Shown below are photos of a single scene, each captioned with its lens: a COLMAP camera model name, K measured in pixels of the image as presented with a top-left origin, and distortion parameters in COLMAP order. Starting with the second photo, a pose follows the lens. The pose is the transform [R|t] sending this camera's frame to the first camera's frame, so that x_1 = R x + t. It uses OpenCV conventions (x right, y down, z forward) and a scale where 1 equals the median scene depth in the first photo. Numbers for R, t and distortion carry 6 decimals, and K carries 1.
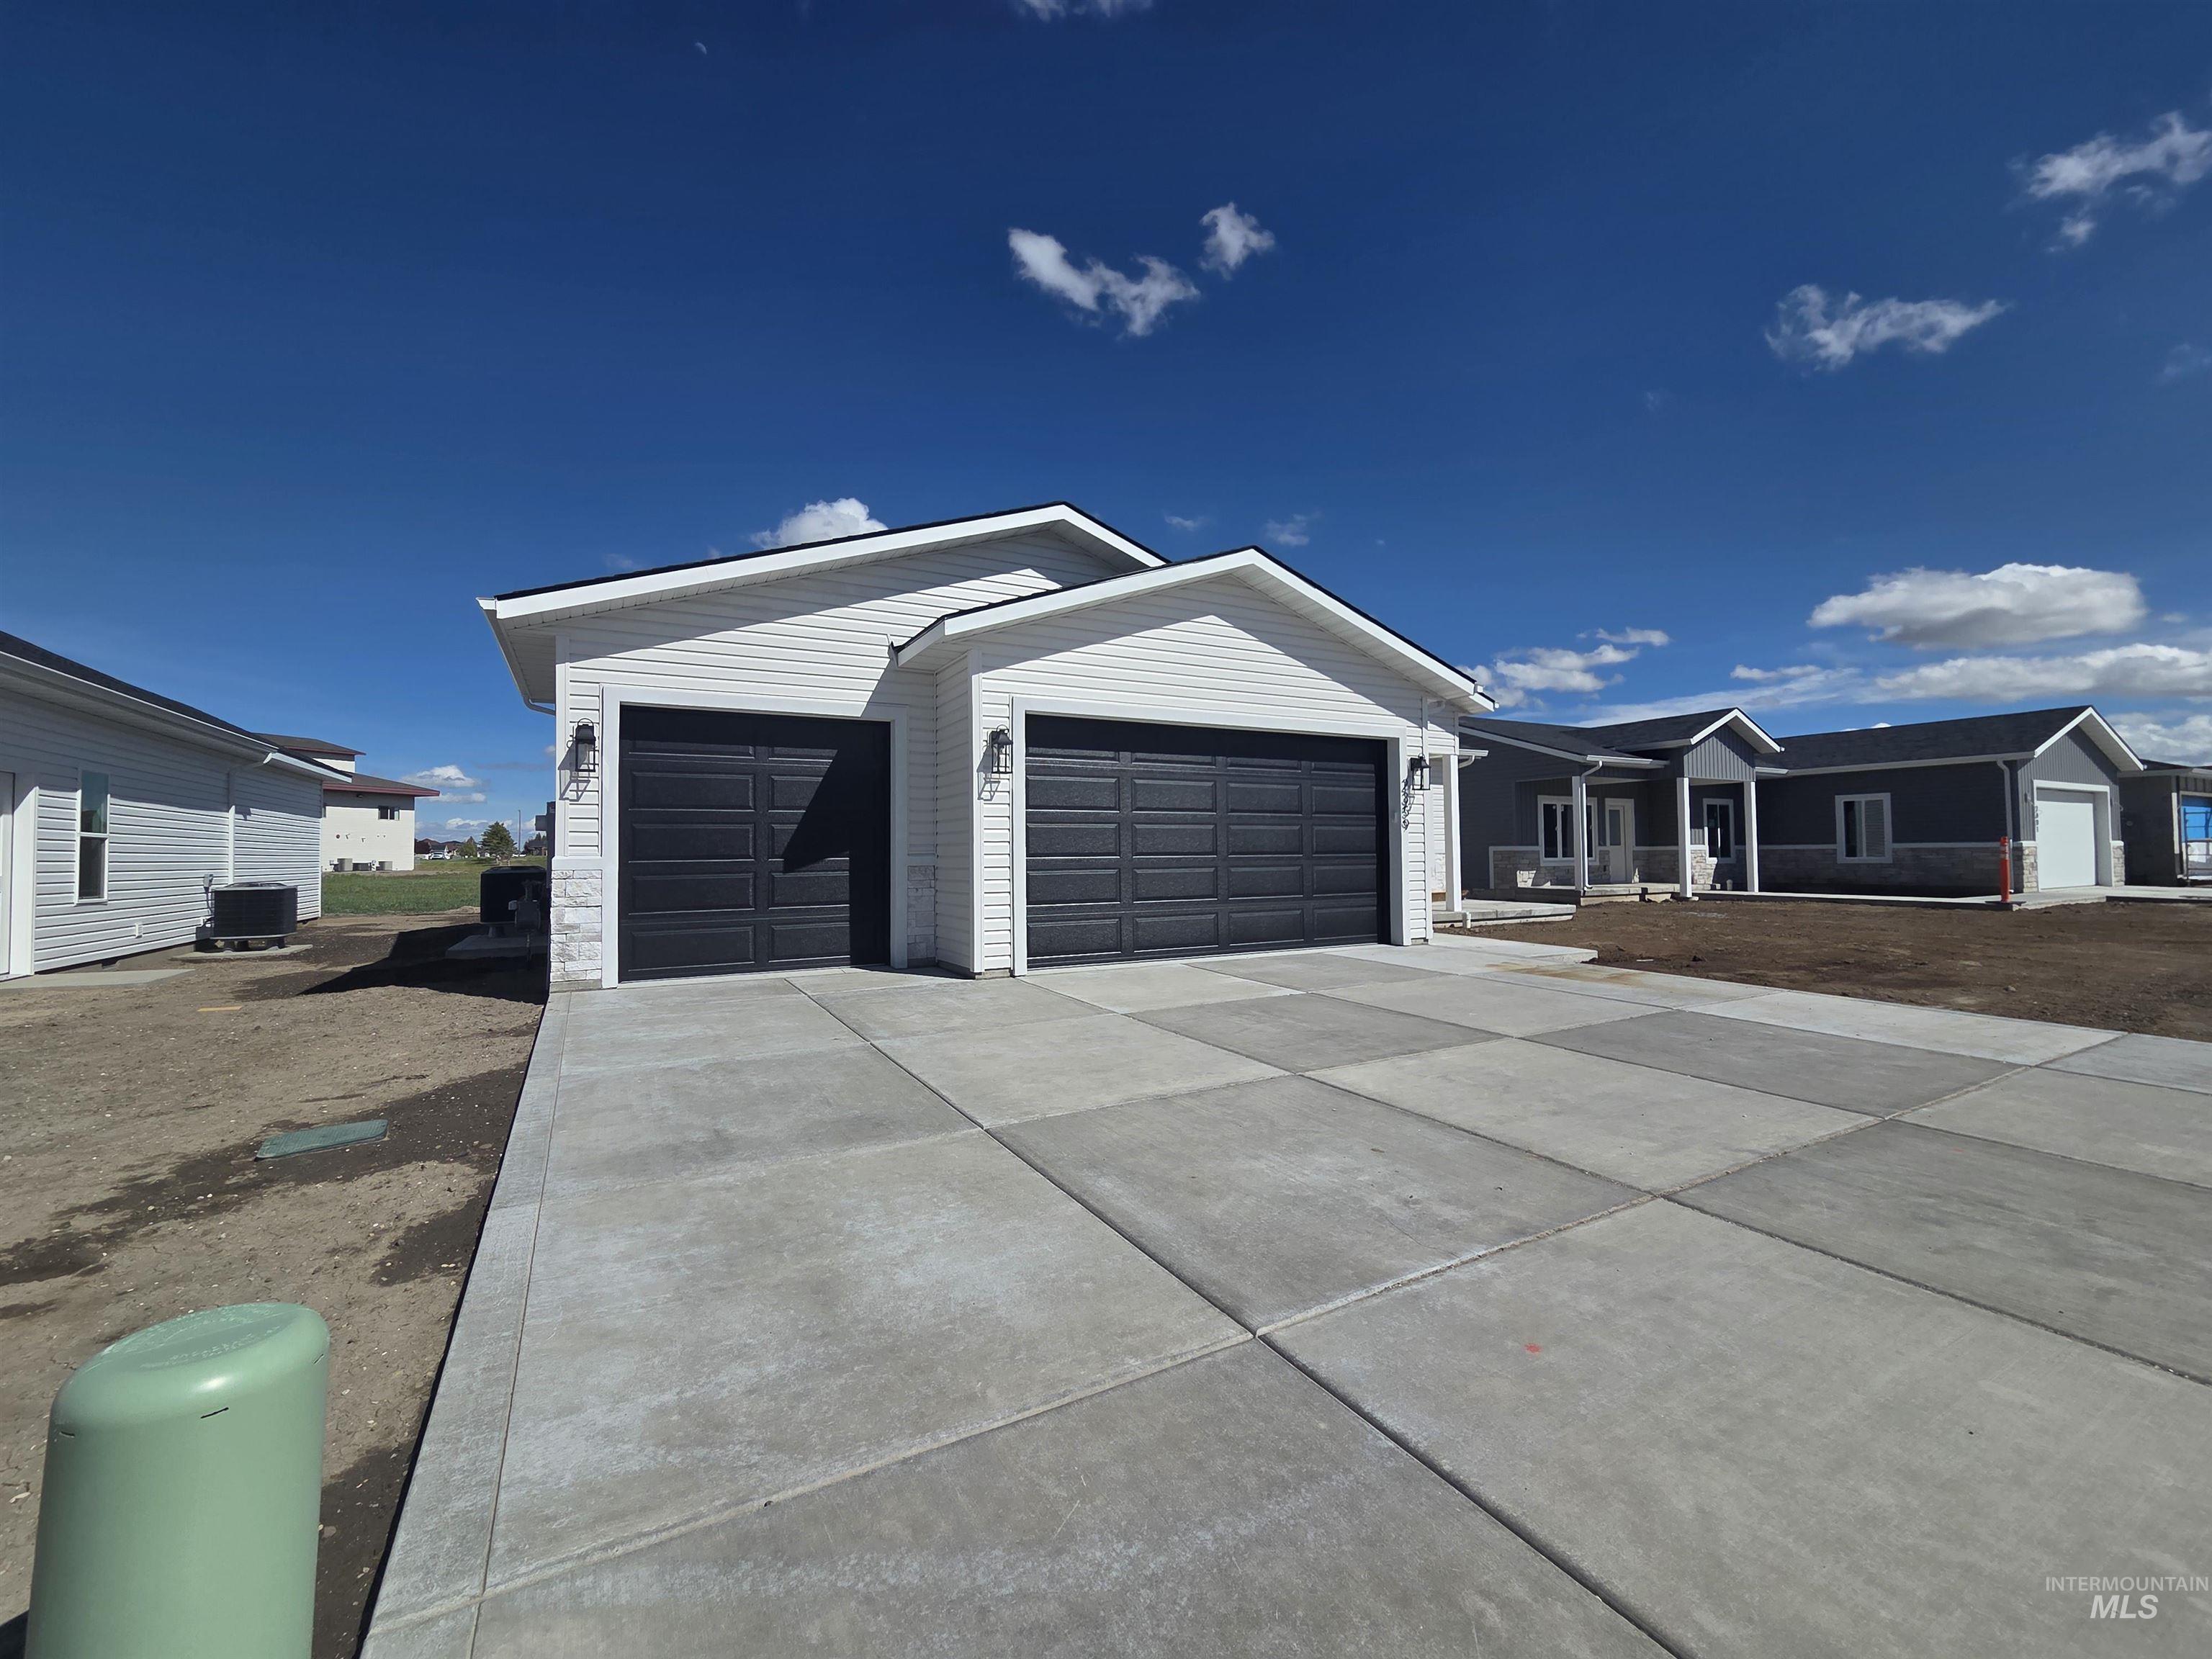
lens RADIAL K [[902.4, 0, 1093.2], [0, 902.4, 826.6], [0, 0, 1]] dist [-0.000477, 0.000297]
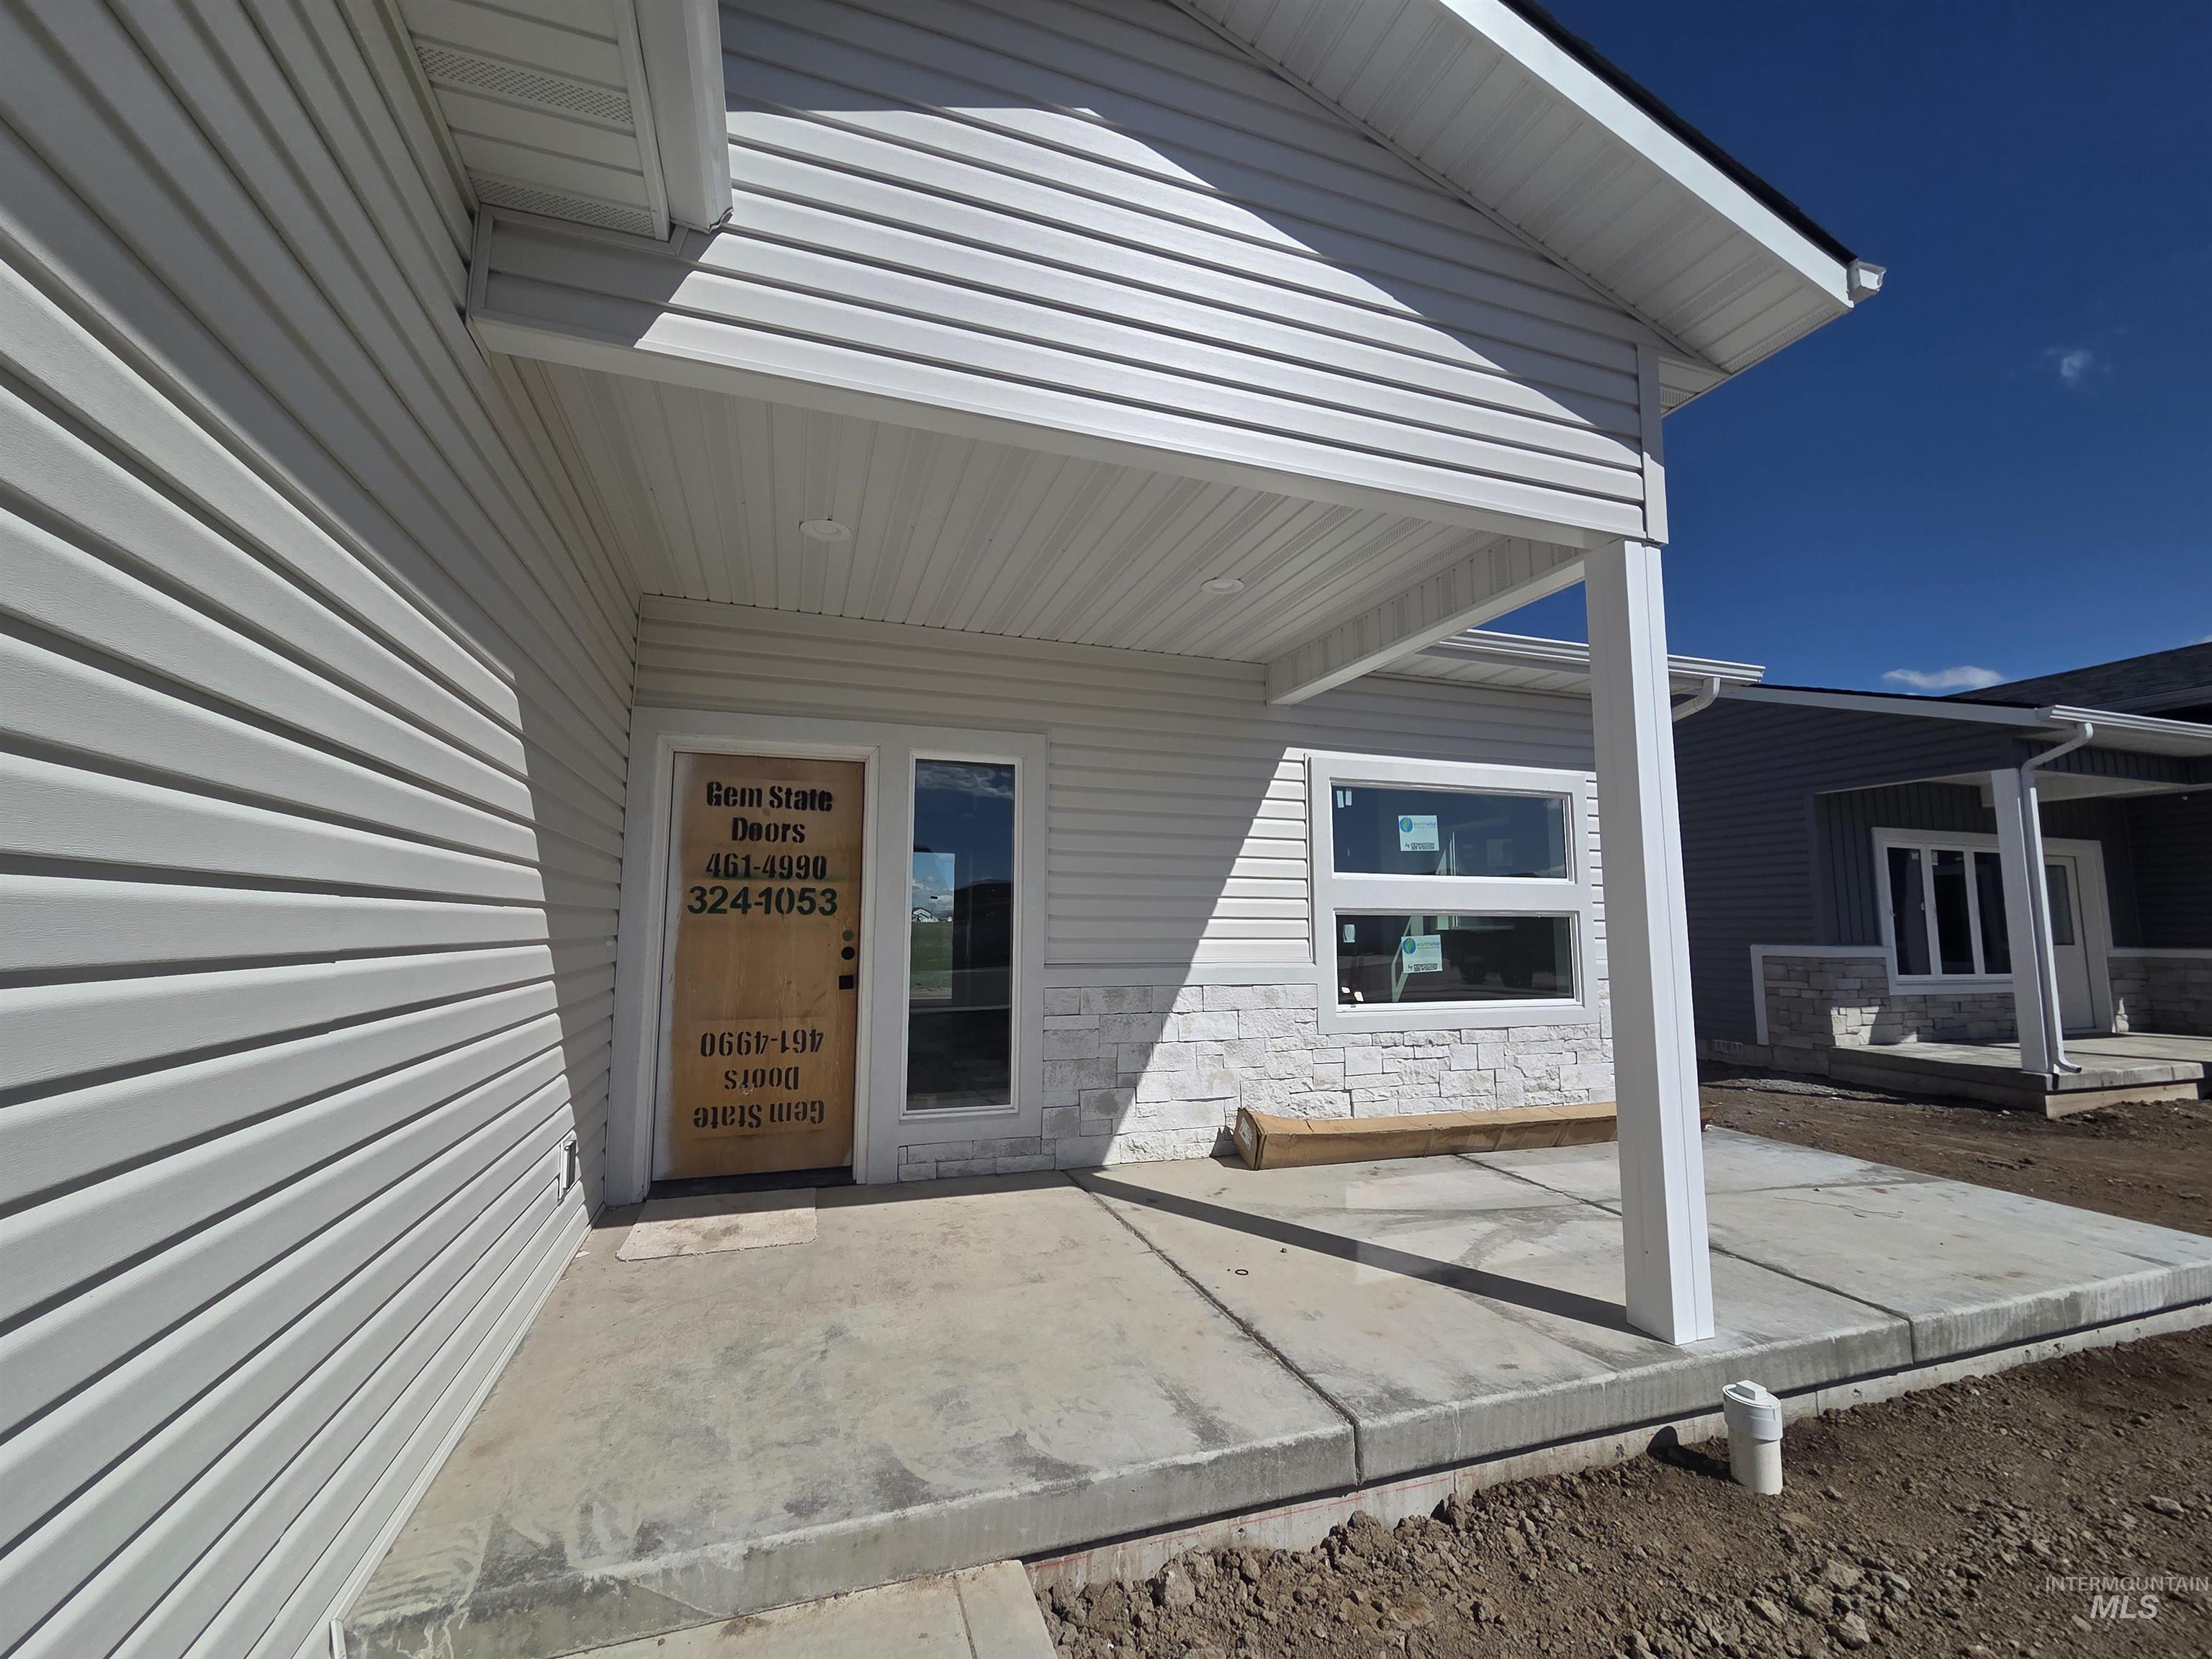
lens RADIAL K [[902.4, 0, 1093.2], [0, 902.4, 826.6], [0, 0, 1]] dist [-0.000477, 0.000297]
pose [[0.983837, -0.002756, -0.179048, 0.209383], [-0.011019, 0.997055, -0.075896, 0.001375], [0.178730, 0.076642, 0.980909, 0.523395]]
